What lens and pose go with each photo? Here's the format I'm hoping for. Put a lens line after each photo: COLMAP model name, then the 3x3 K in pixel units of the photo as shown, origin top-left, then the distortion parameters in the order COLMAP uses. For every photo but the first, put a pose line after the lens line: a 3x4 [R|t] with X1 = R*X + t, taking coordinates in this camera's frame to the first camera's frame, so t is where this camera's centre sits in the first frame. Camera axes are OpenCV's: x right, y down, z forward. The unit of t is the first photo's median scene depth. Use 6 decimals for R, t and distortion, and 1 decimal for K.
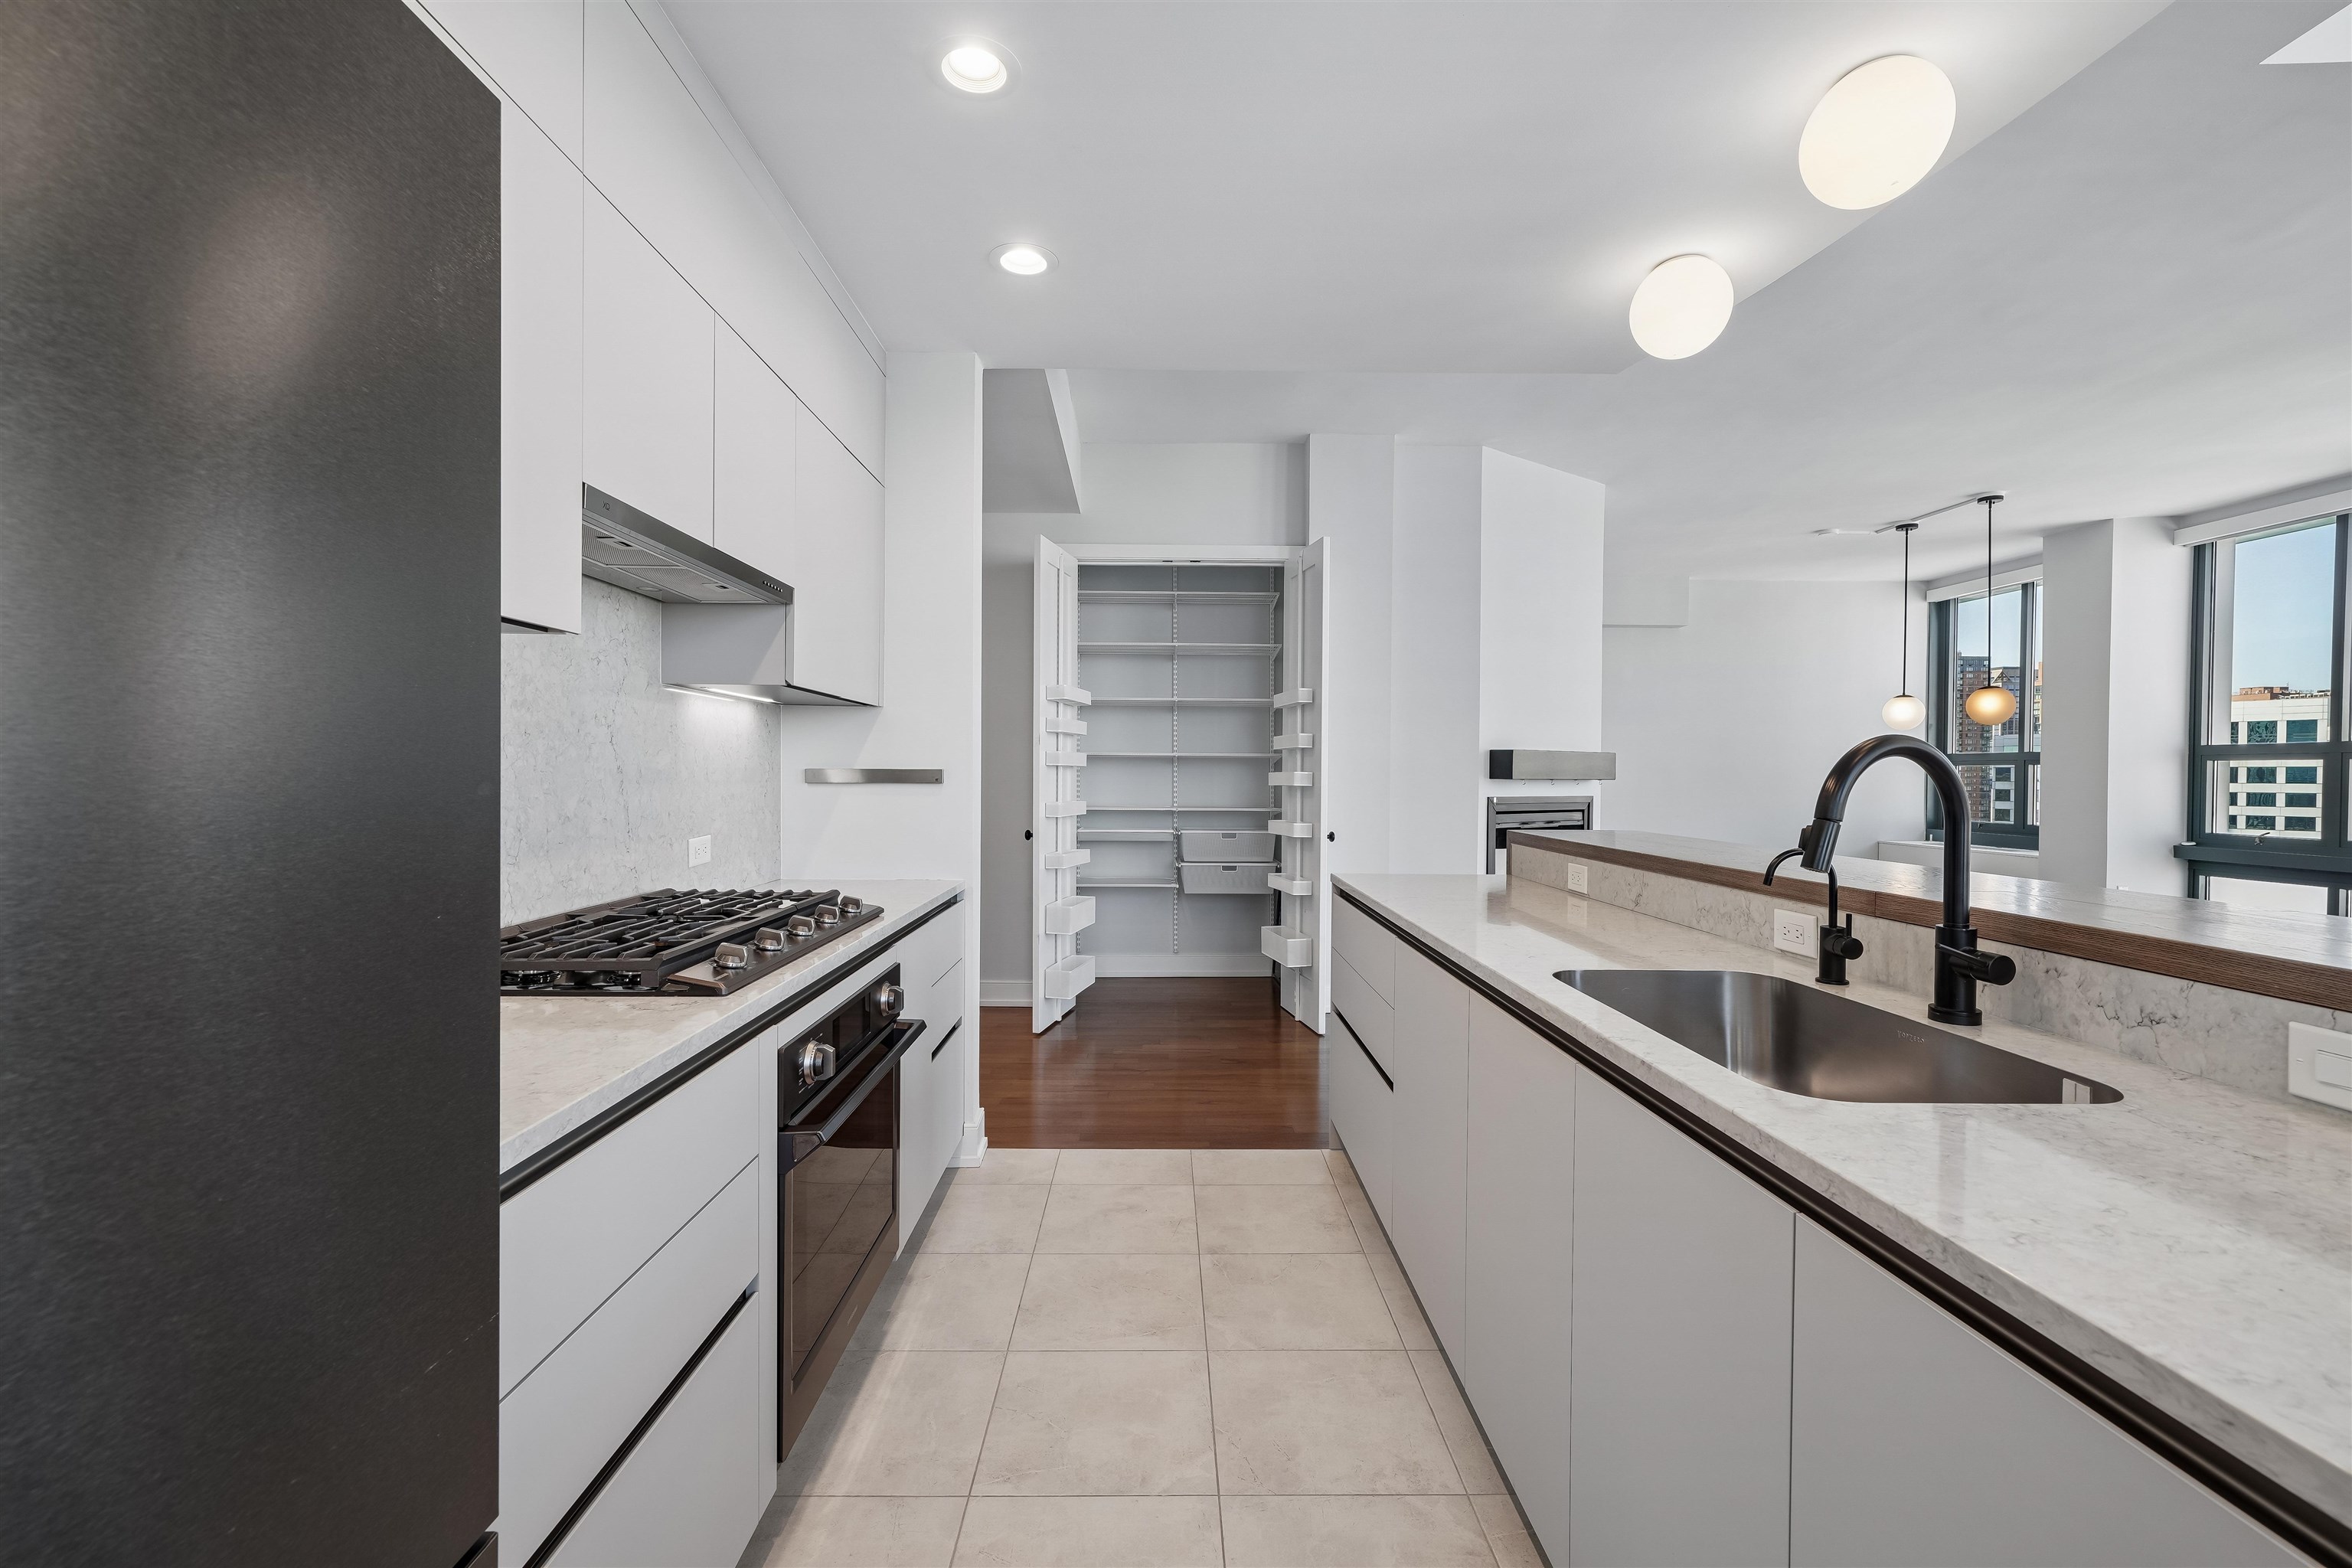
lens RADIAL K [[1002.0, 0, 1176.0], [0, 1002.0, 784.0], [0, 0, 1]] dist [0.007348, 0.000101]
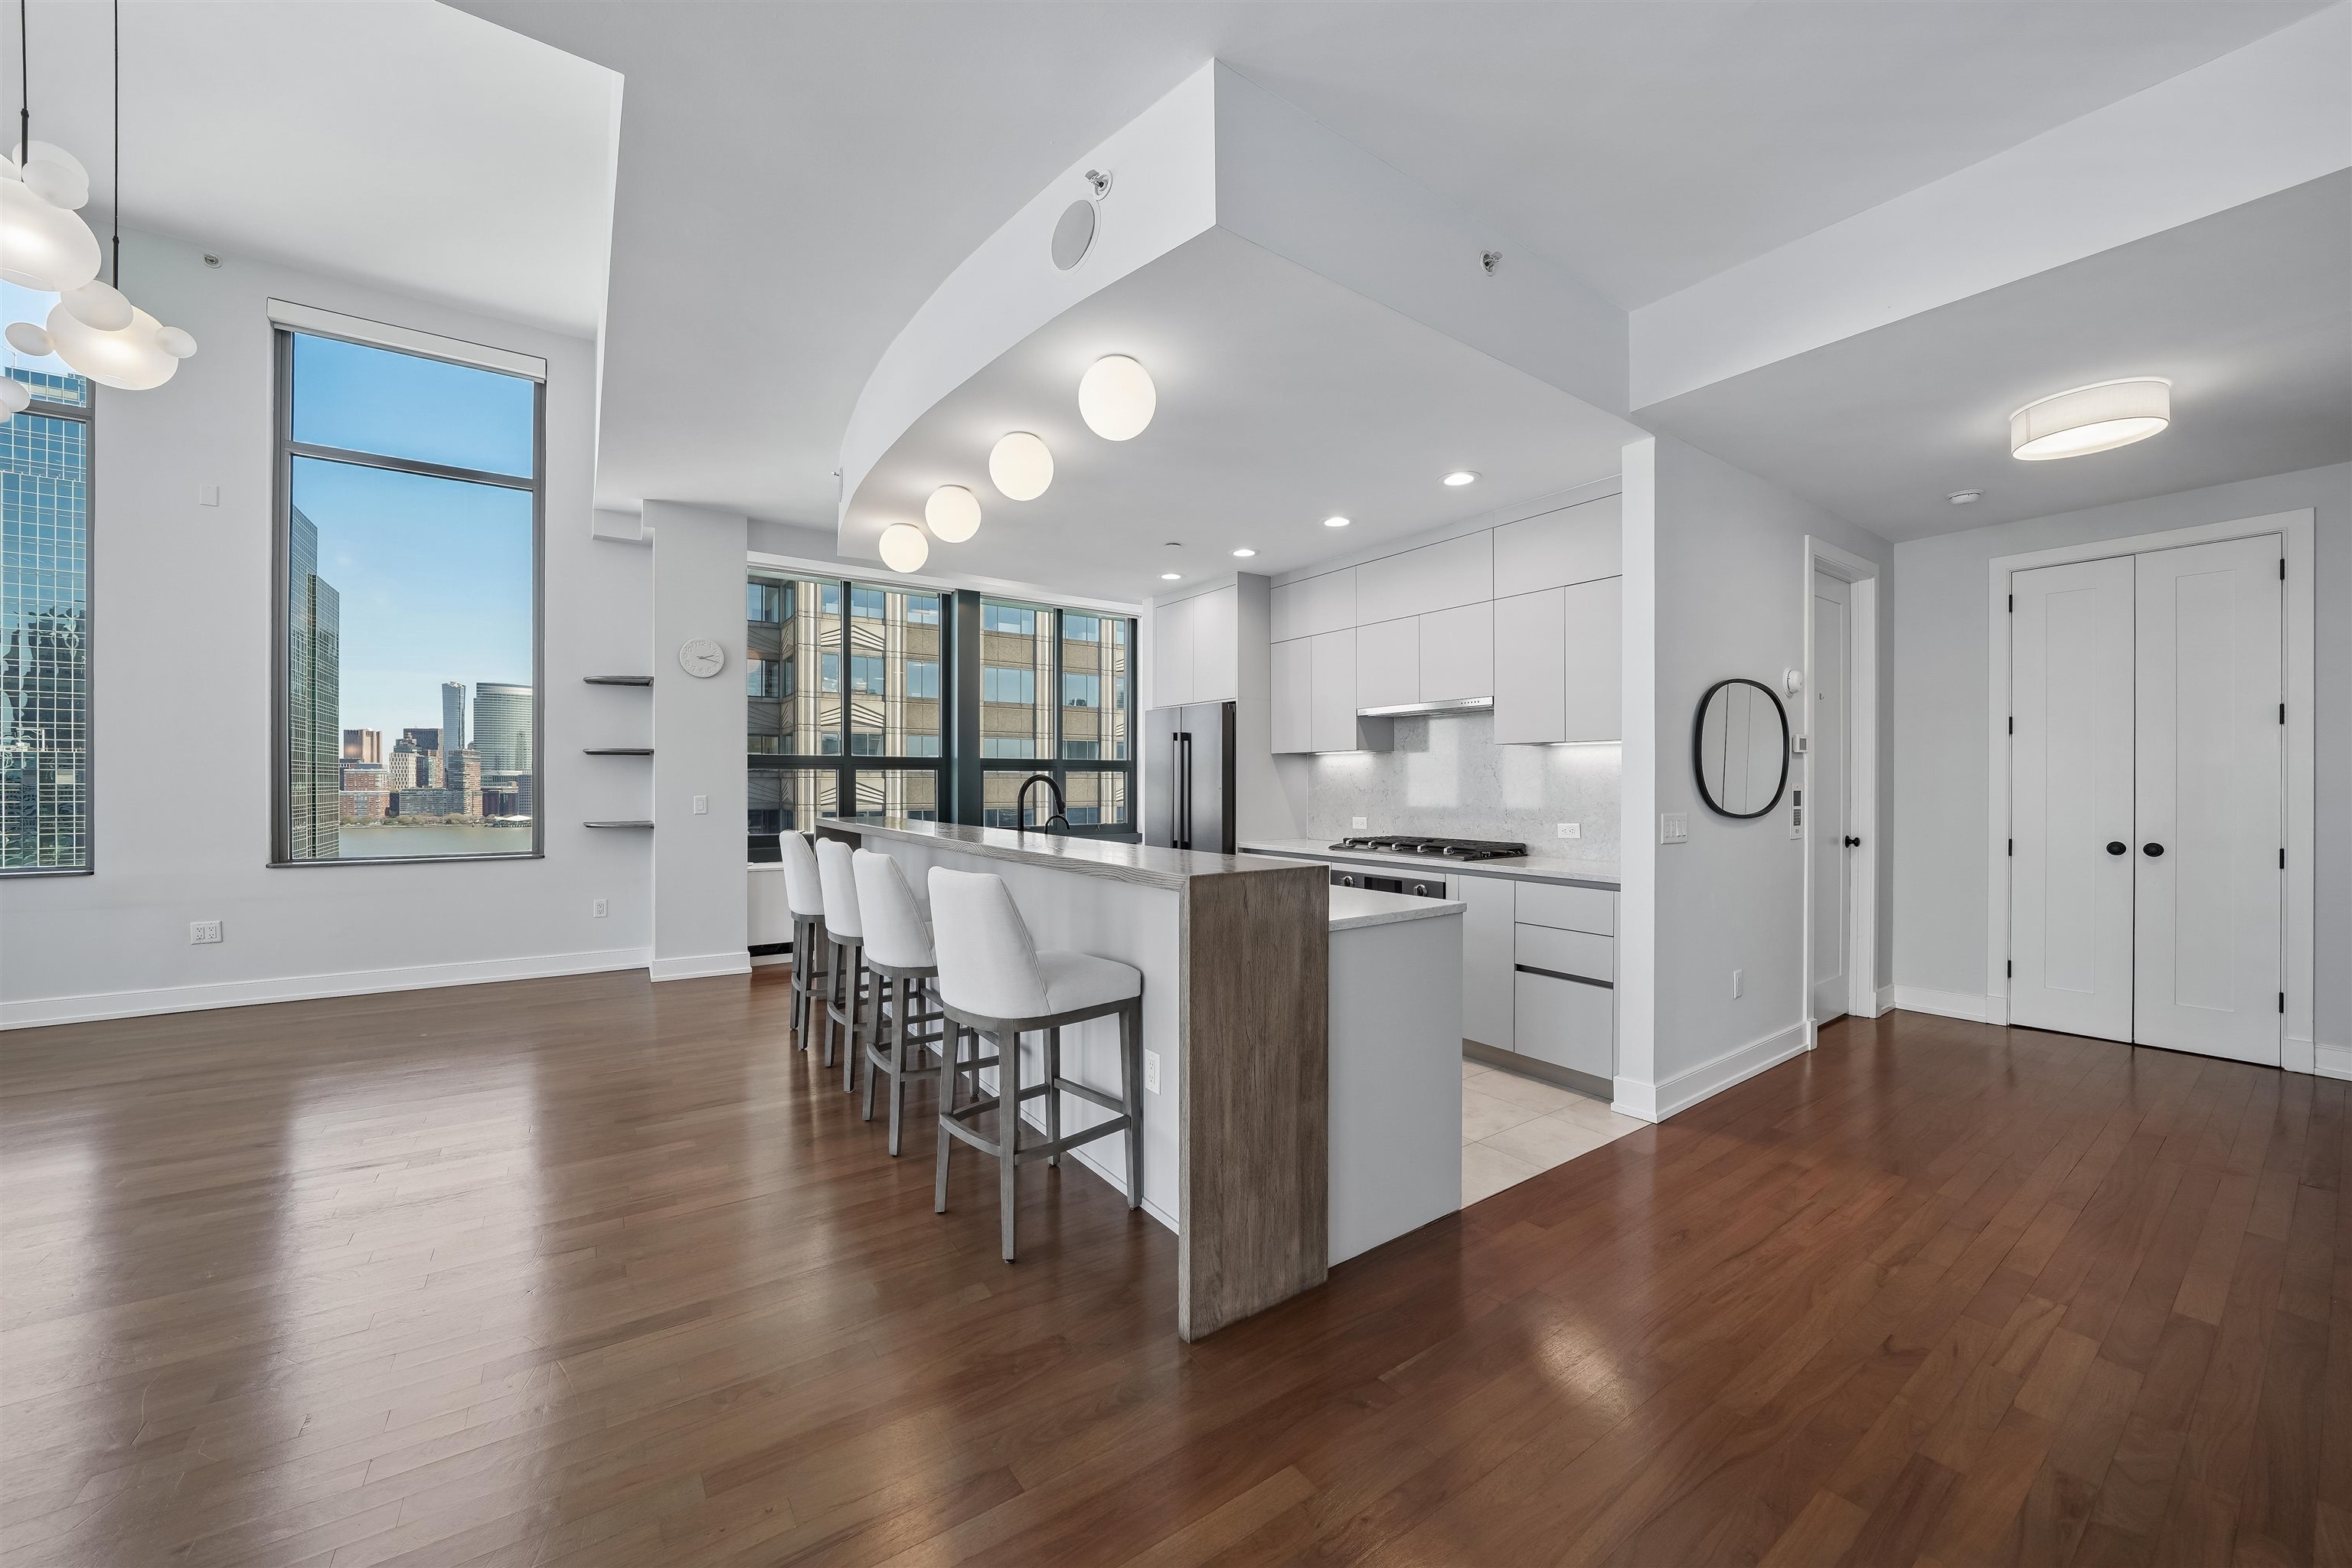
lens RADIAL K [[860.8, 0, 1164.6], [0, 860.8, 782.8], [0, 0, 1]] dist [-0.016151, 0.000009]
pose [[-0.836957, -0.007683, -0.547215, 0.571048], [-0.012660, 0.999906, 0.005323, -0.012067], [0.547123, 0.011383, -0.836975, 1.071419]]
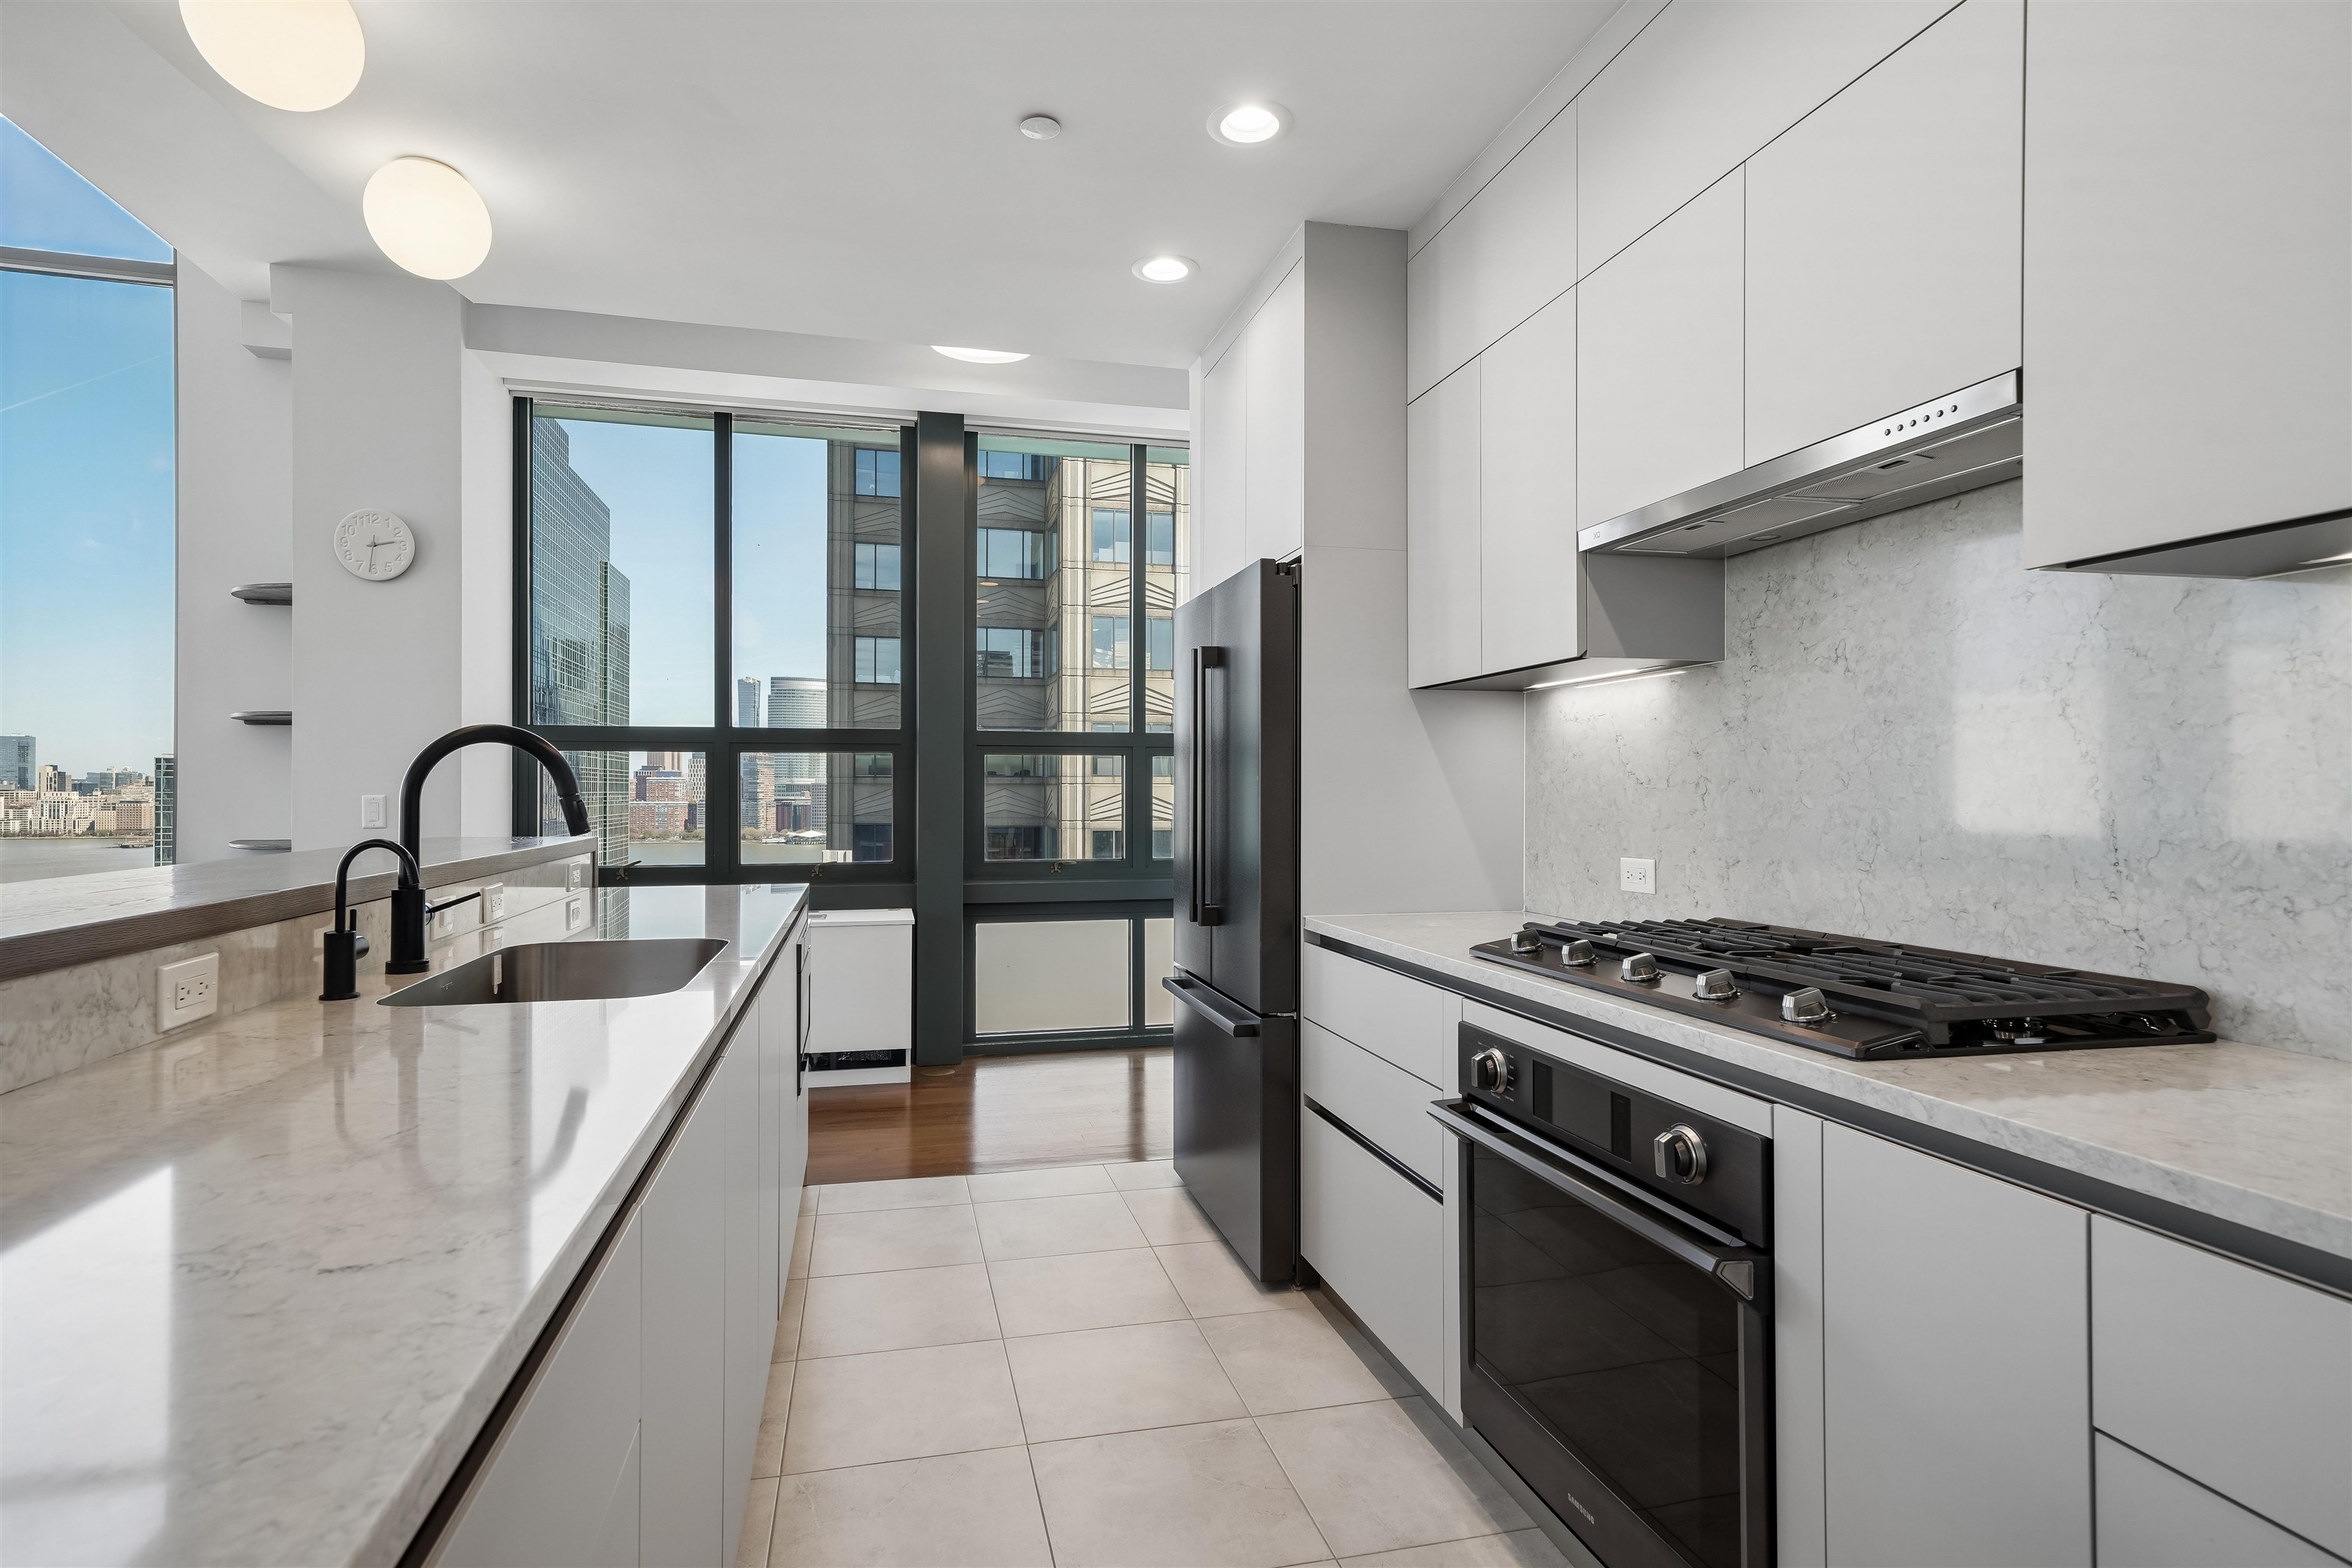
lens RADIAL K [[1195.5, 0, 1162.3], [0, 1195.5, 793.0], [0, 0, 1]] dist [0.016380, -0.000281]
pose [[-0.977685, -0.008736, -0.209895, 0.068514], [-0.010951, 0.999896, 0.009394, 0.002979], [0.209791, 0.011483, -0.977679, 0.758960]]
